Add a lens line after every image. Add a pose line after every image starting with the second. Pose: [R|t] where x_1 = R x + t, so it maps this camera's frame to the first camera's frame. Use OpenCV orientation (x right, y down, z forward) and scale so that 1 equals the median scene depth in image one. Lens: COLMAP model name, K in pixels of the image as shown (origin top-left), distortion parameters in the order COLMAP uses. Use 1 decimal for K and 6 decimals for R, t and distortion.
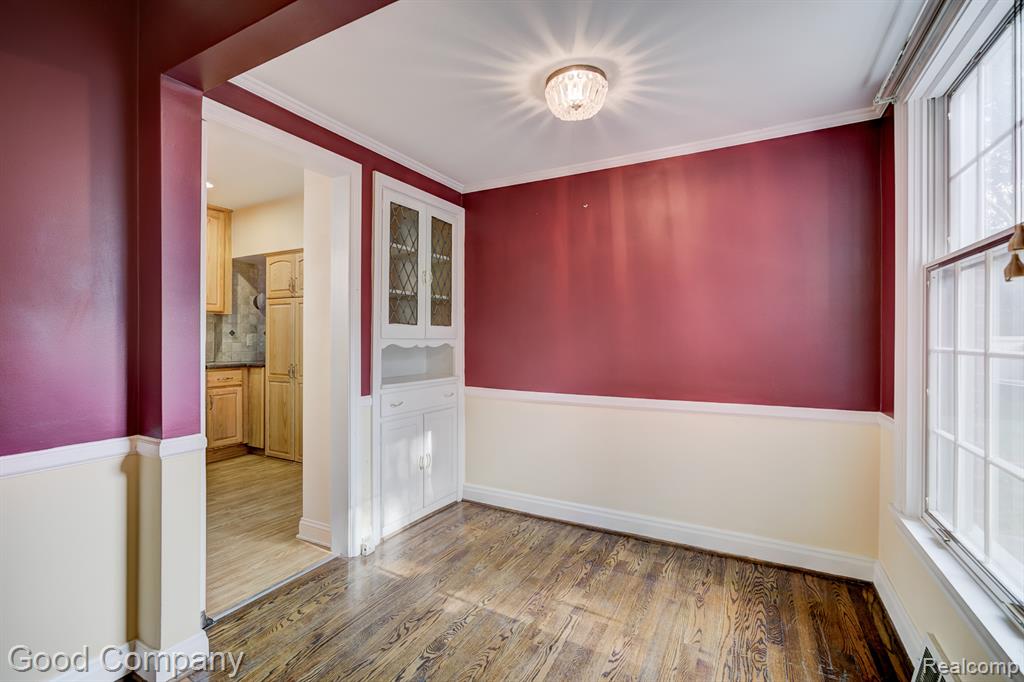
lens RADIAL K [[452.0, 0, 507.7], [0, 452.0, 342.8], [0, 0, 1]] dist [-0.003459, 0.000017]
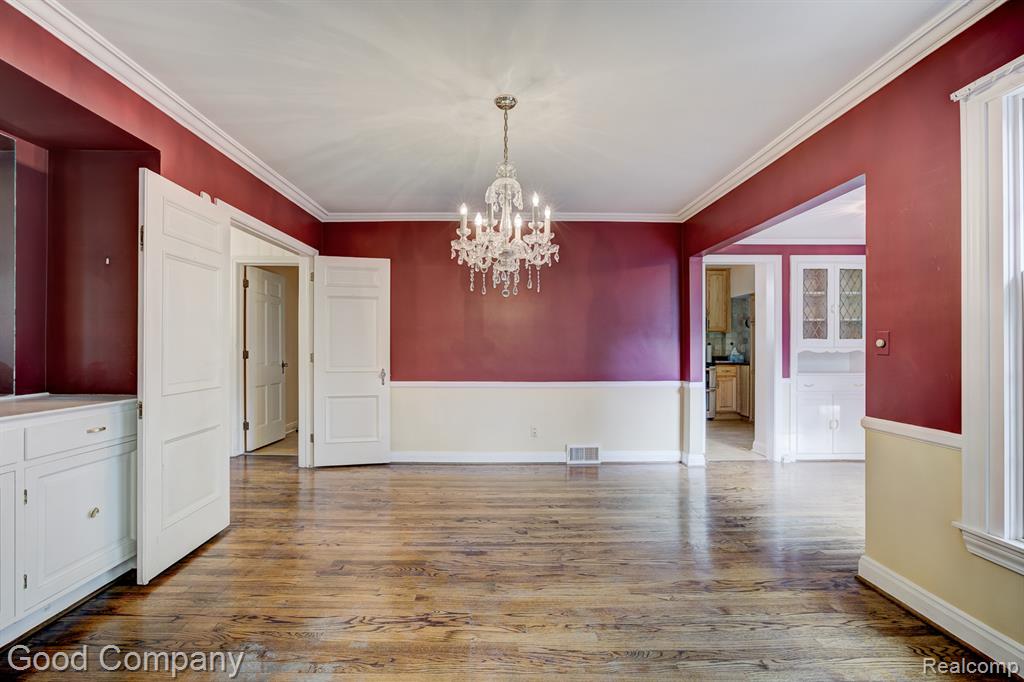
lens RADIAL K [[452.0, 0, 507.7], [0, 452.0, 342.8], [0, 0, 1]] dist [-0.003459, 0.000017]
pose [[0.492604, -0.008820, -0.870209, 0.717659], [-0.007379, 0.999870, -0.014312, 0.007923], [0.870222, 0.013471, 0.492475, -0.881040]]
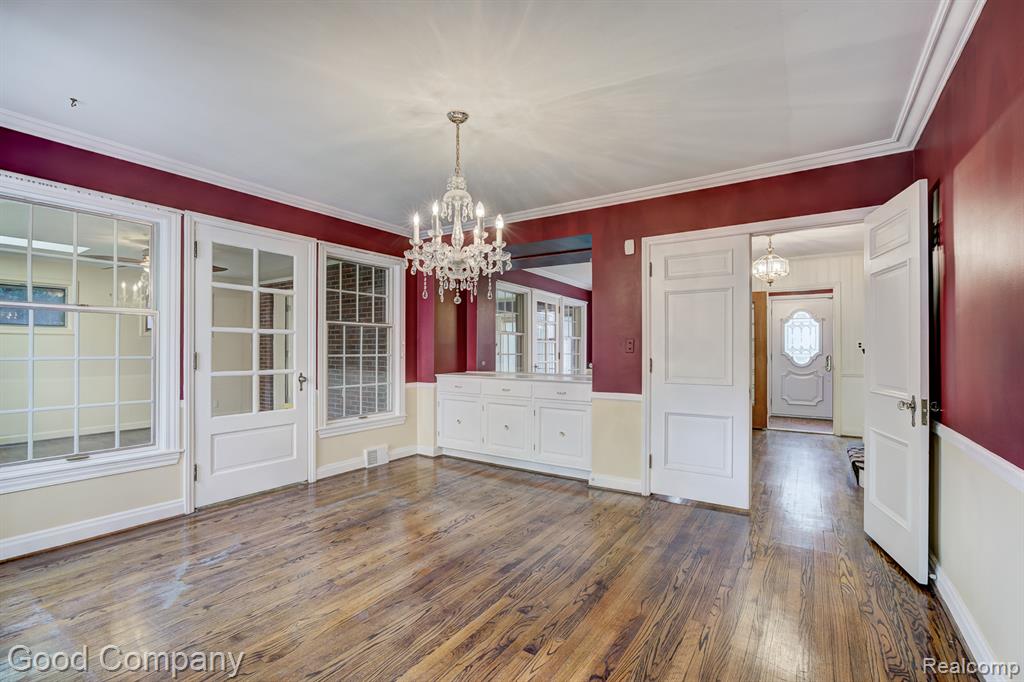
lens RADIAL K [[452.3, 0, 496.1], [0, 452.3, 348.7], [0, 0, 1]] dist [-0.010836, 0.000114]
pose [[-0.993906, -0.005842, 0.110078, -0.300863], [-0.005280, 0.999971, 0.005402, -0.010903], [-0.110106, 0.004787, -0.993908, 0.548171]]
